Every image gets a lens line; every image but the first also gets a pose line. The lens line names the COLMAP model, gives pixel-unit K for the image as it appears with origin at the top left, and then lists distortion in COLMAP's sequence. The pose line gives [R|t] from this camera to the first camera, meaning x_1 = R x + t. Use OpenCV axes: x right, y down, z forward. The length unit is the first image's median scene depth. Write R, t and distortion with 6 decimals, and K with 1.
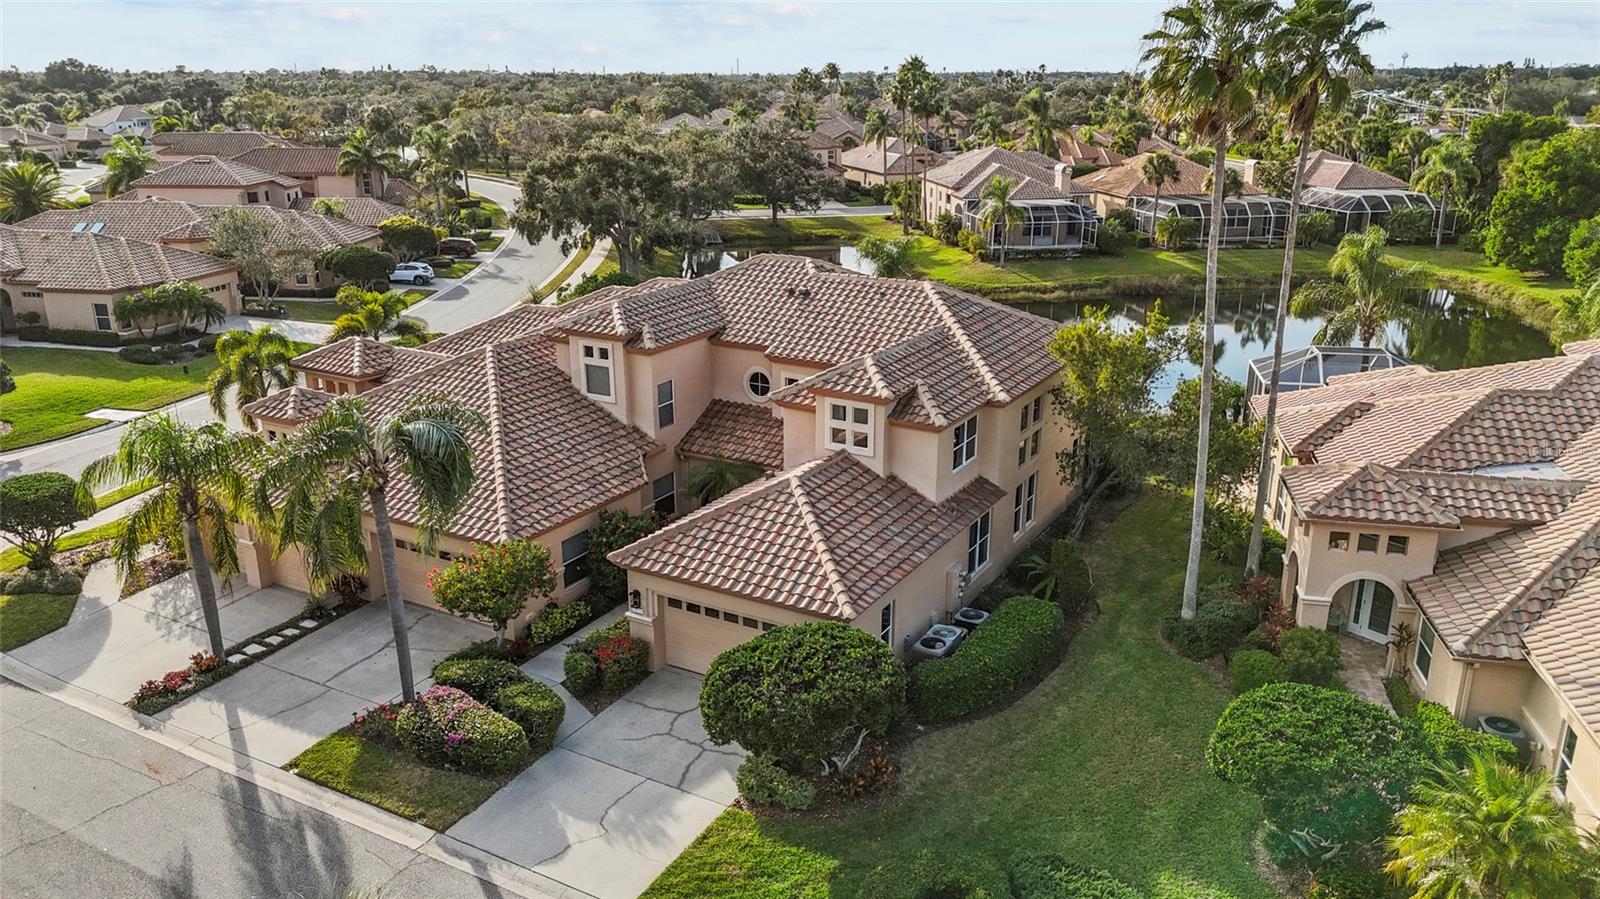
lens RADIAL K [[1168.4, 0, 800.0], [0, 1168.4, 449.5], [0, 0, 1]] dist [0.109425, -0.122250]
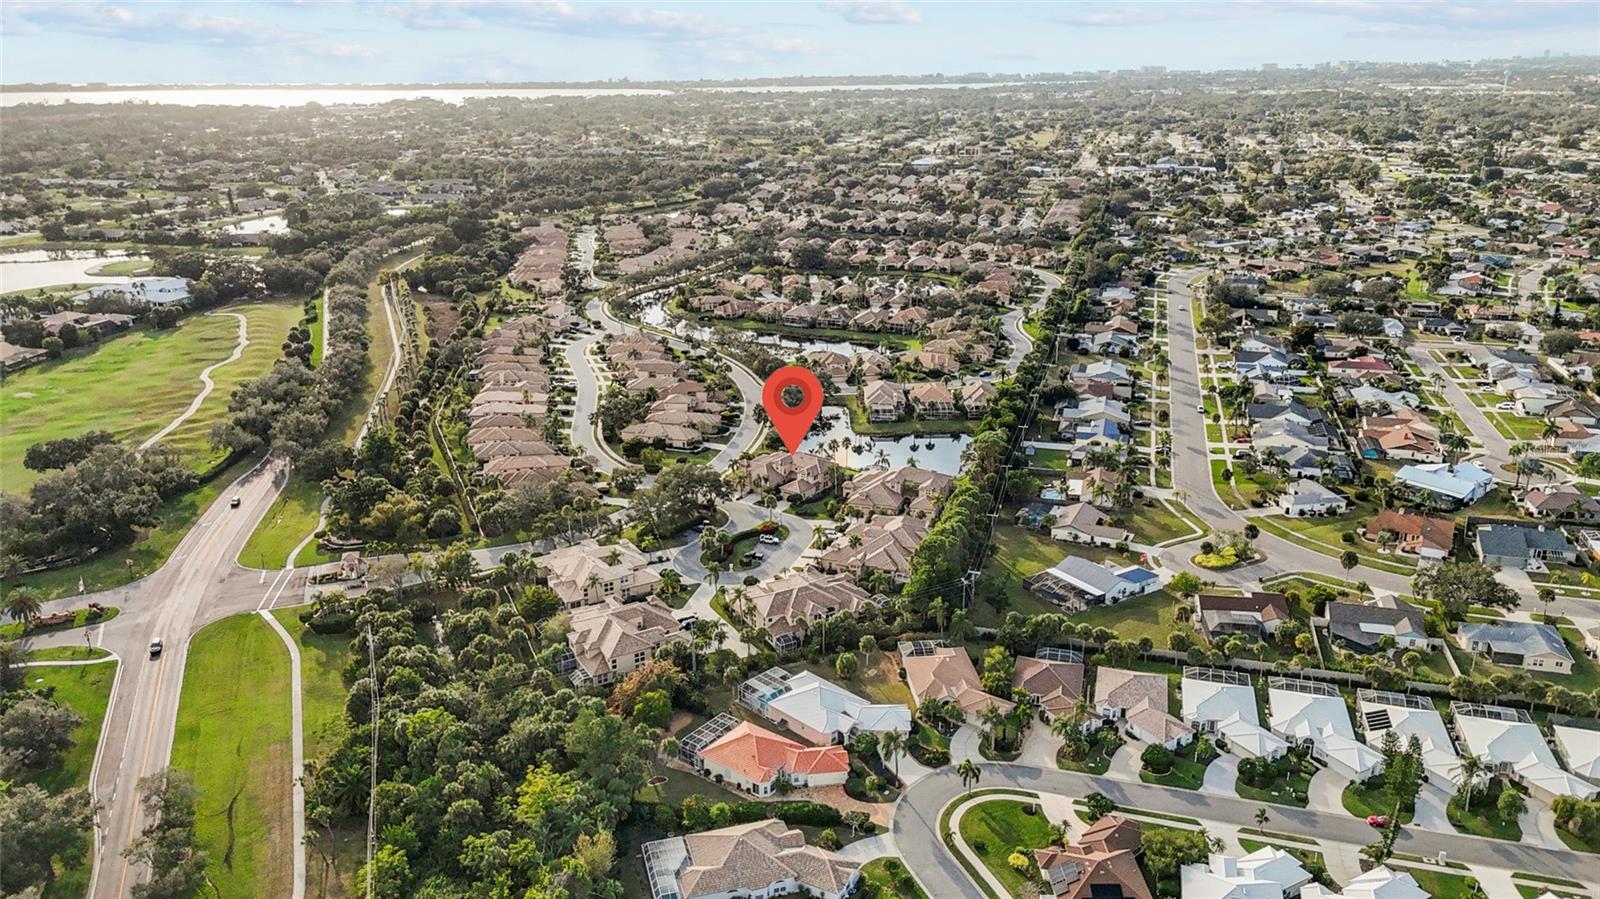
lens RADIAL K [[1168.4, 0, 800.0], [0, 1168.4, 449.5], [0, 0, 1]] dist [0.109425, -0.122250]
pose [[0.993490, 0.030562, -0.109740, 1.065672], [-0.028404, 0.999372, 0.021171, -0.439839], [0.110318, -0.017916, 0.993735, -8.585609]]
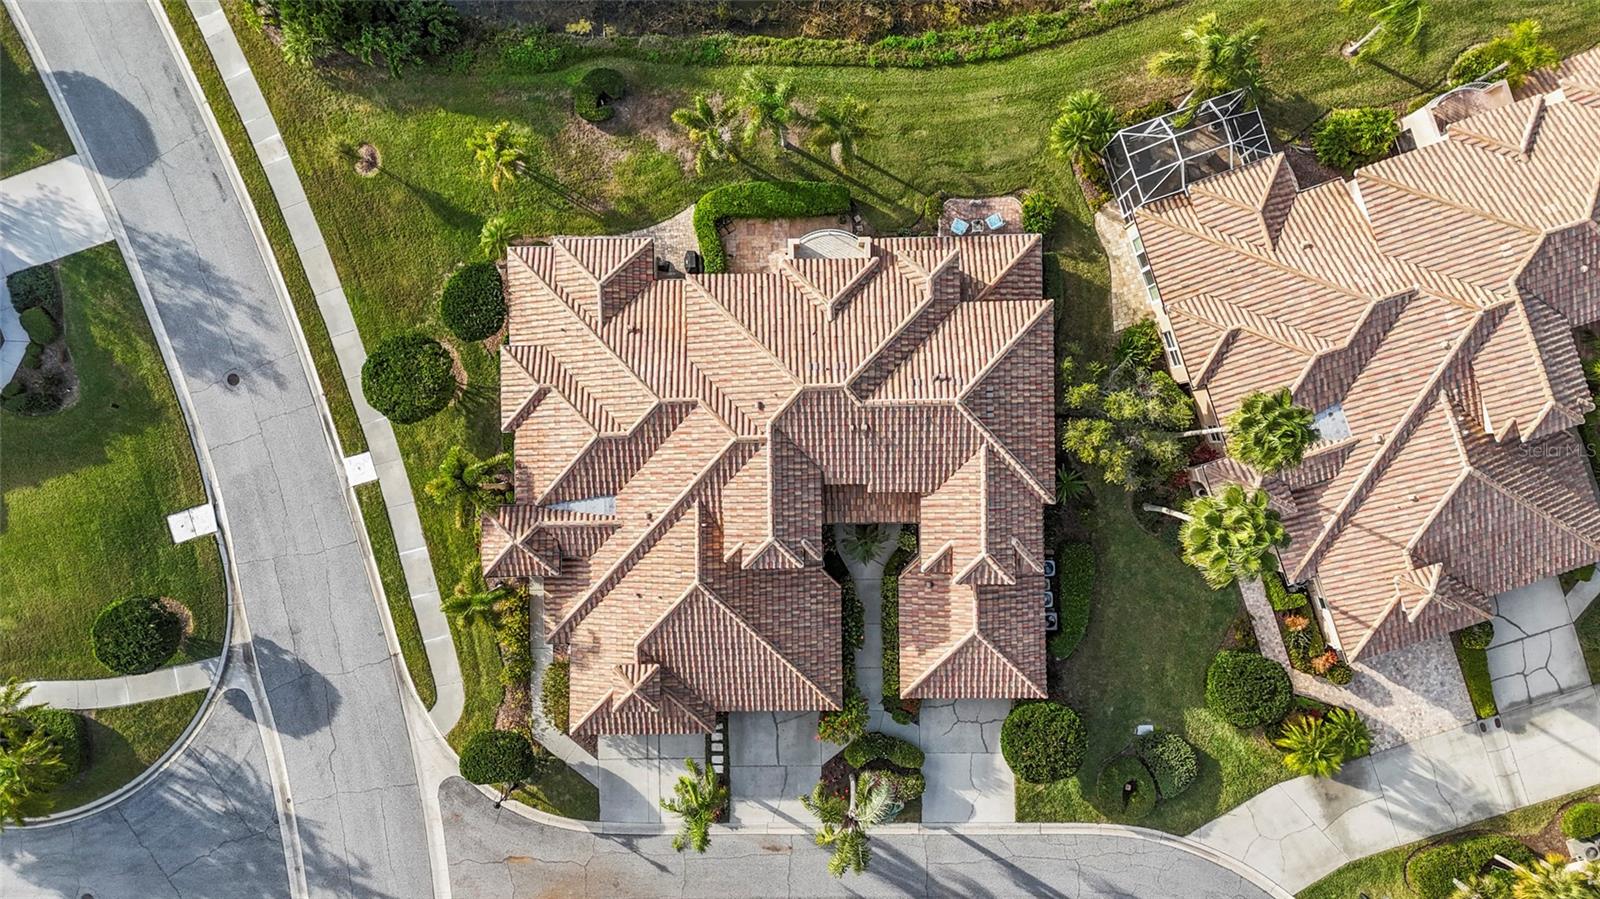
lens RADIAL K [[1182.3, 0, 811.1], [0, 1182.3, 419.7], [0, 0, 1]] dist [0.124822, -0.124032]
pose [[0.862008, -0.506868, -0.005204, -0.045968], [0.162389, 0.266414, 0.950081, -1.711520], [-0.480180, -0.819822, 0.311961, 0.759586]]
